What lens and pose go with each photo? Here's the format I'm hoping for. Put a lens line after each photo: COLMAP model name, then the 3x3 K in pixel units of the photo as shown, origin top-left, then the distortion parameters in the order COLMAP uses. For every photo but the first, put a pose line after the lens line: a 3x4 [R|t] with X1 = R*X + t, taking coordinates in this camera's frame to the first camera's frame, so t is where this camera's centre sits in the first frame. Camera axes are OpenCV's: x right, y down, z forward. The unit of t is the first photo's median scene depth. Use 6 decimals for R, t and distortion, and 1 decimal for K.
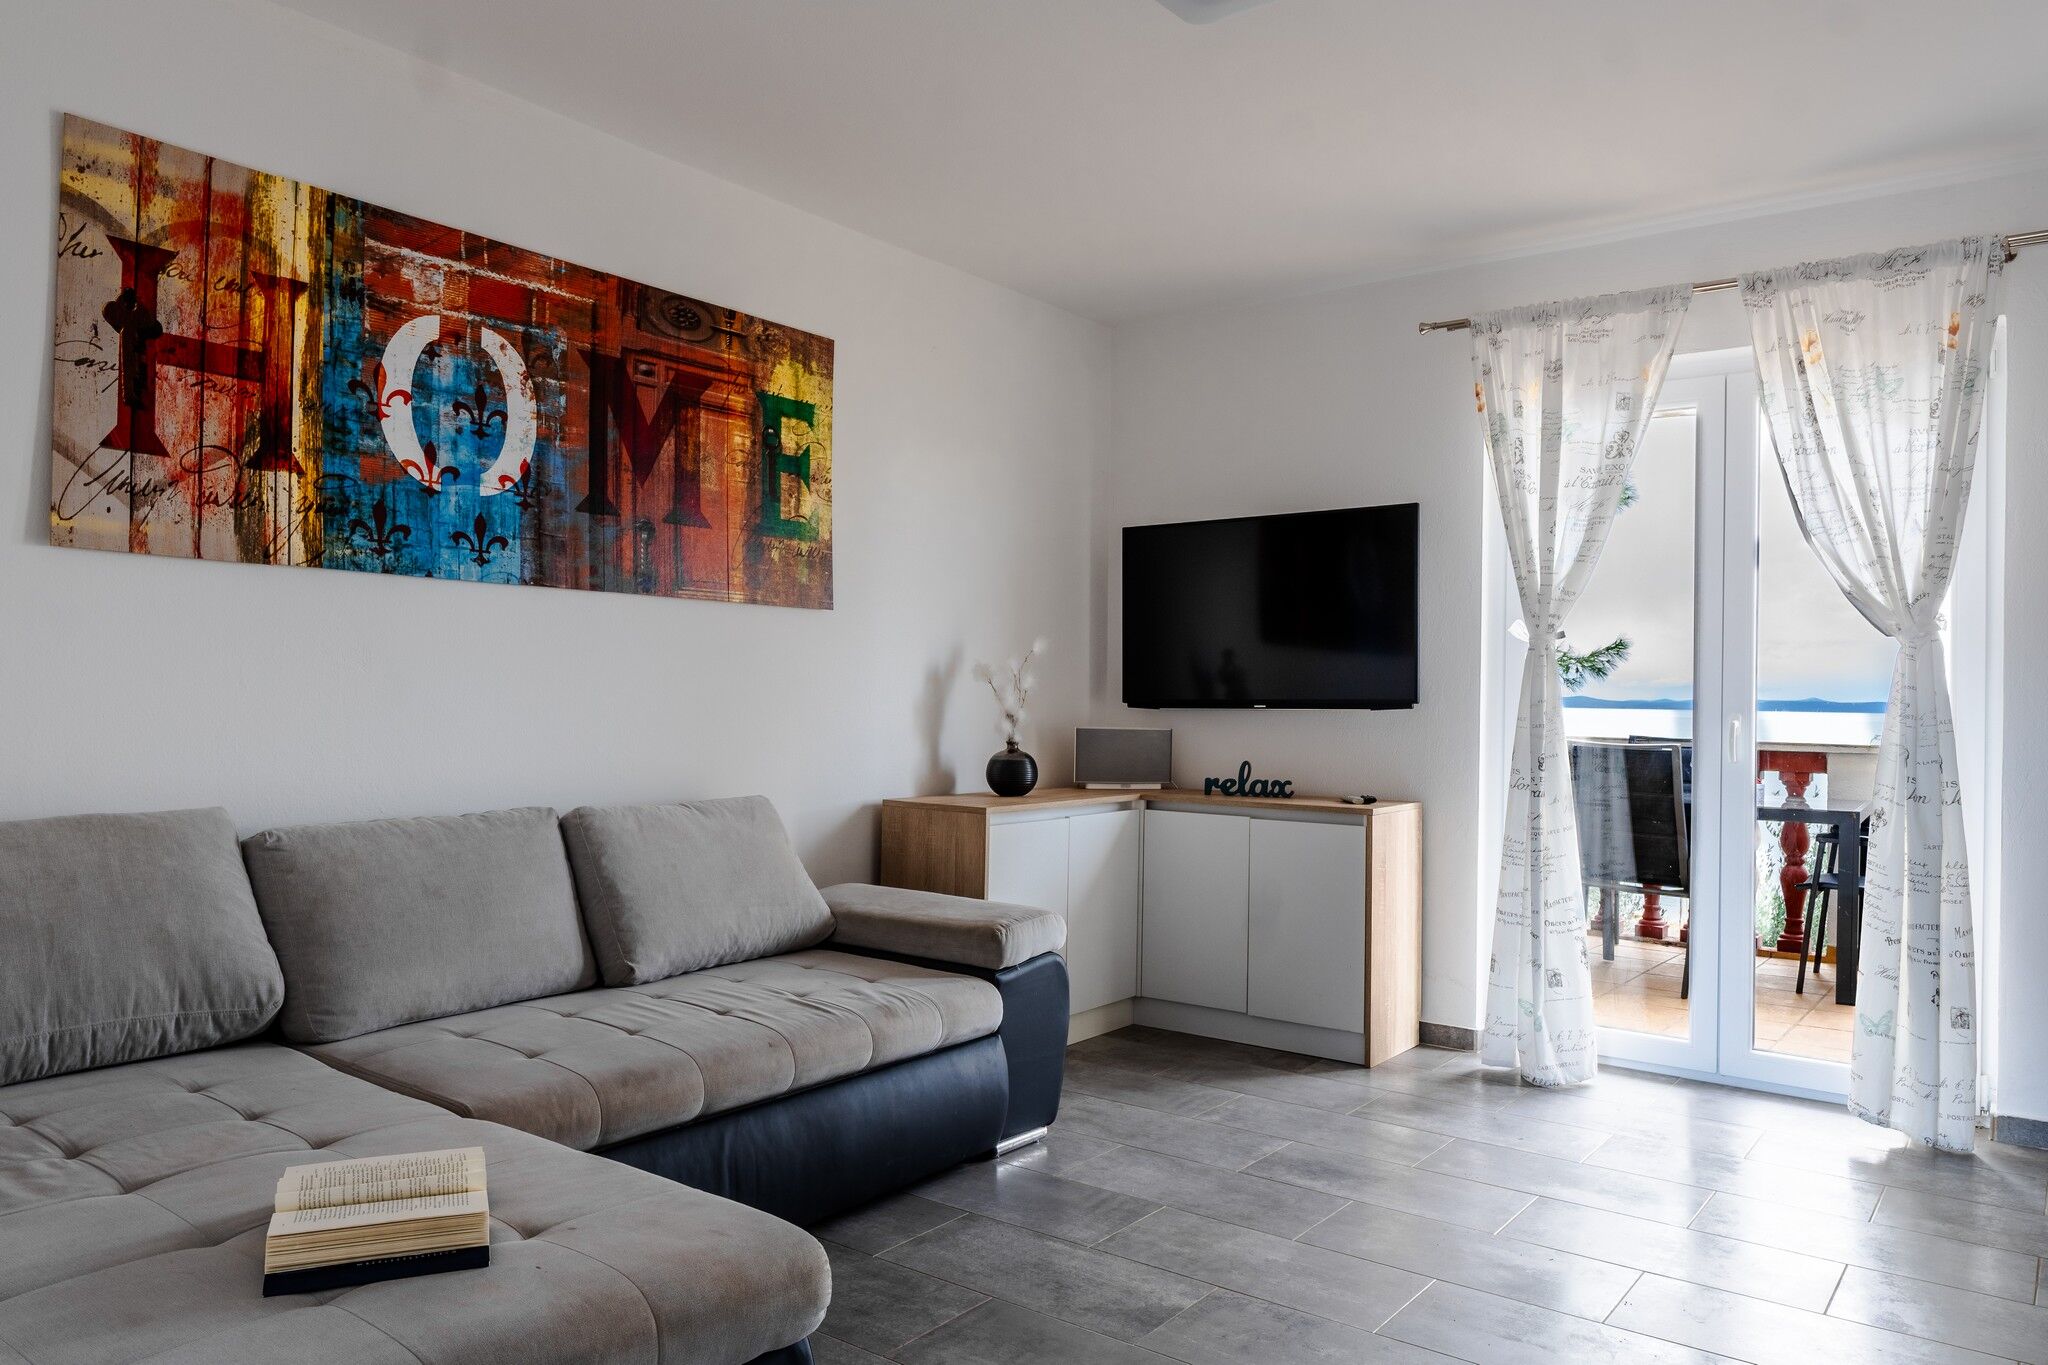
lens RADIAL K [[1421.6, 0, 1024.0], [0, 1421.6, 682.5], [0, 0, 1]] dist [-0.002360, -0.006772]
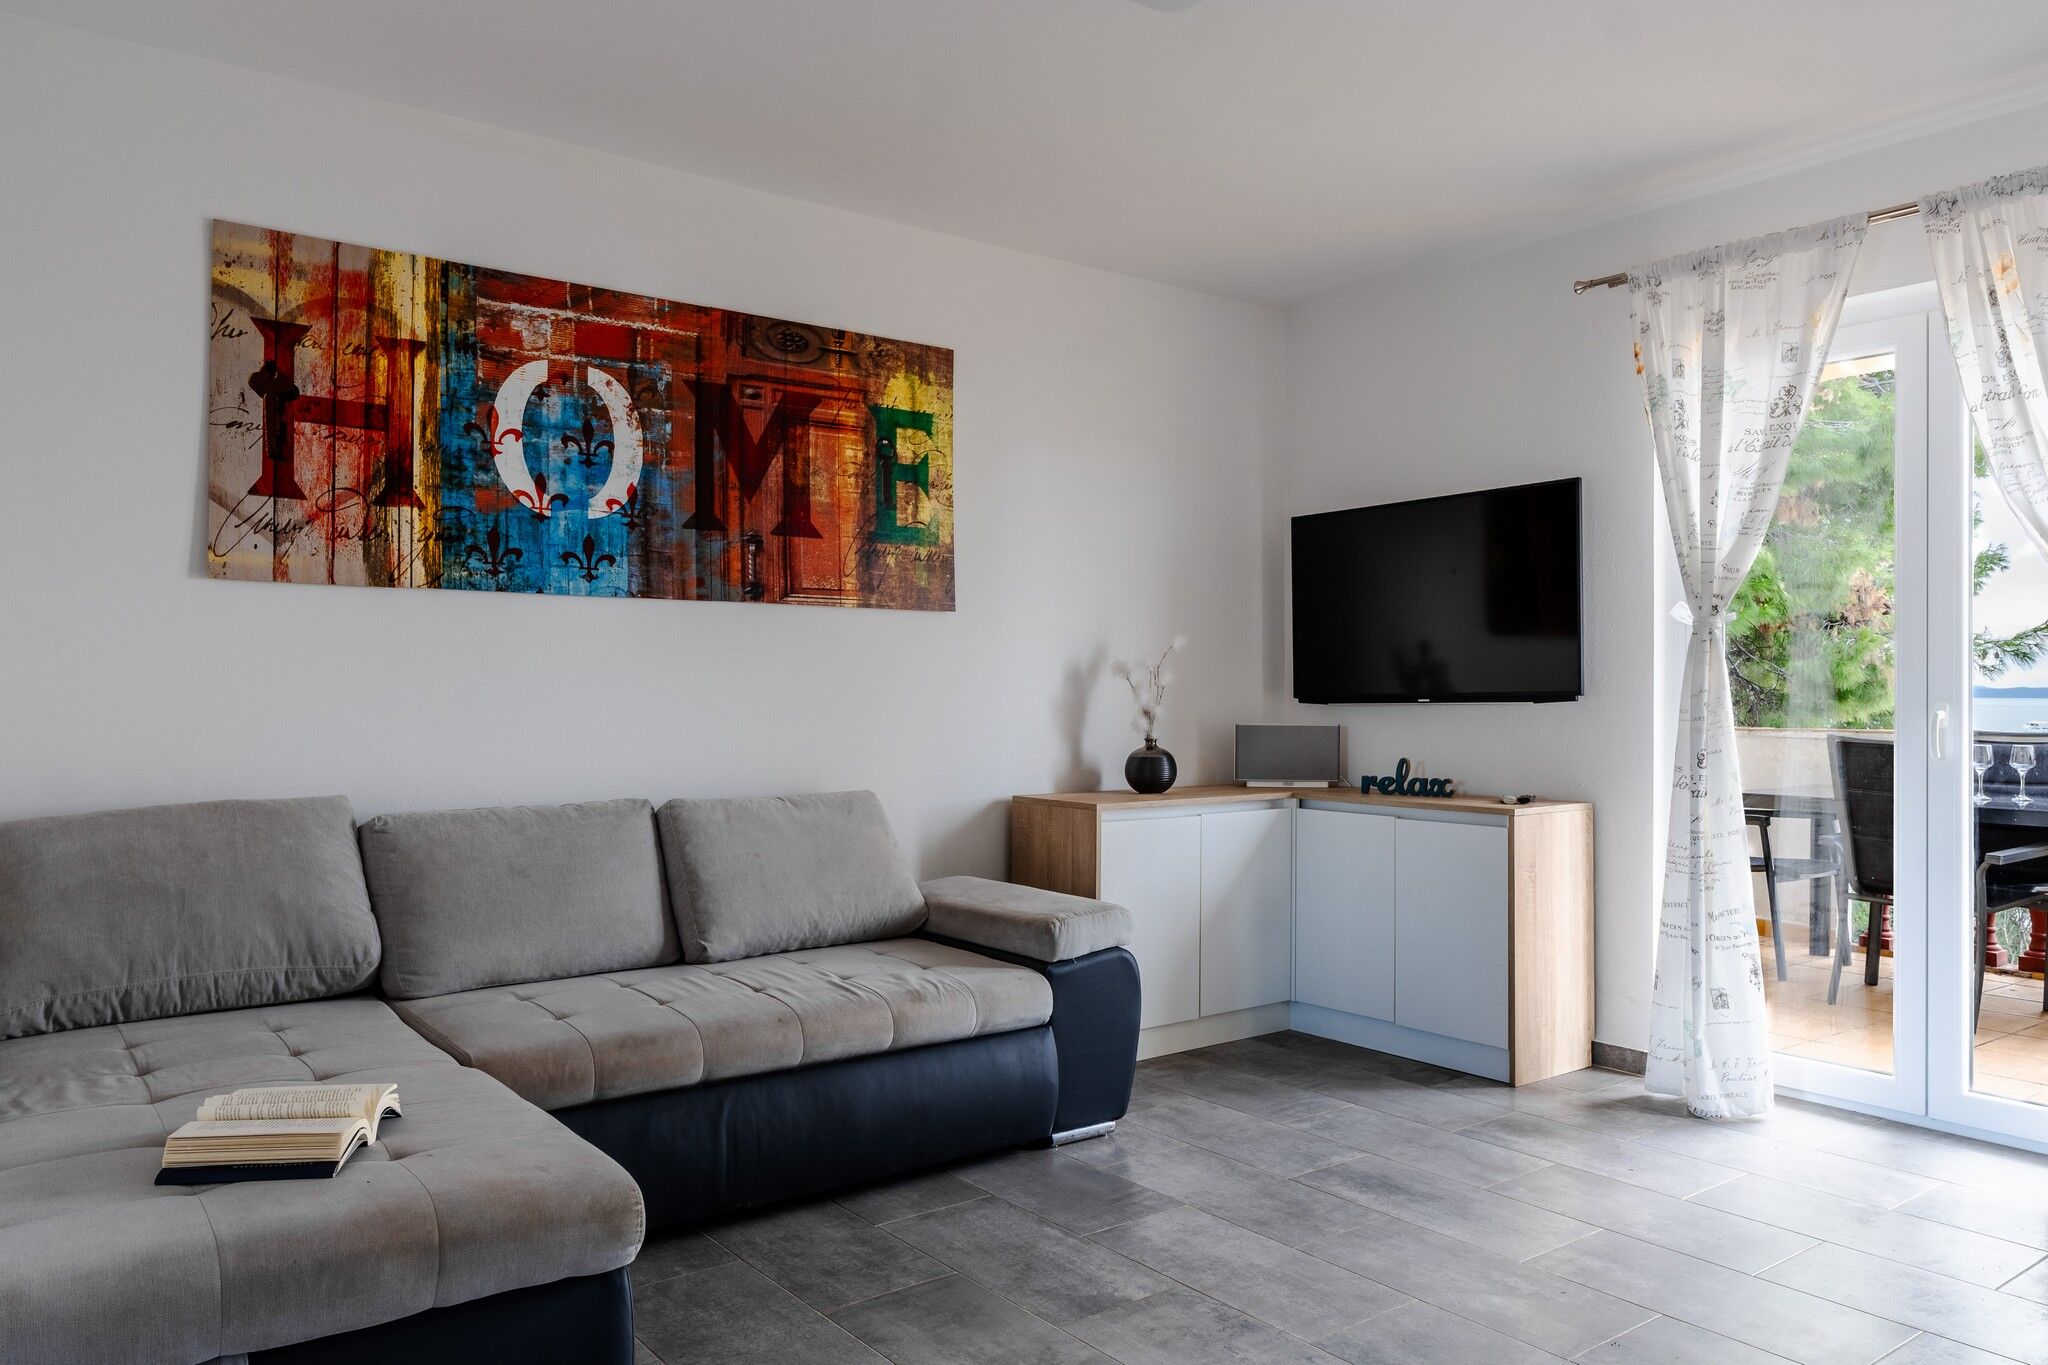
lens RADIAL K [[1460.3, 0, 1024.0], [0, 1460.3, 682.5], [0, 0, 1]] dist [-0.000674, -0.003956]
pose [[0.962986, -0.014336, -0.269172, 0.245339], [0.014589, 0.999893, -0.001062, 0.003015], [0.269158, -0.002904, 0.963092, -0.009907]]
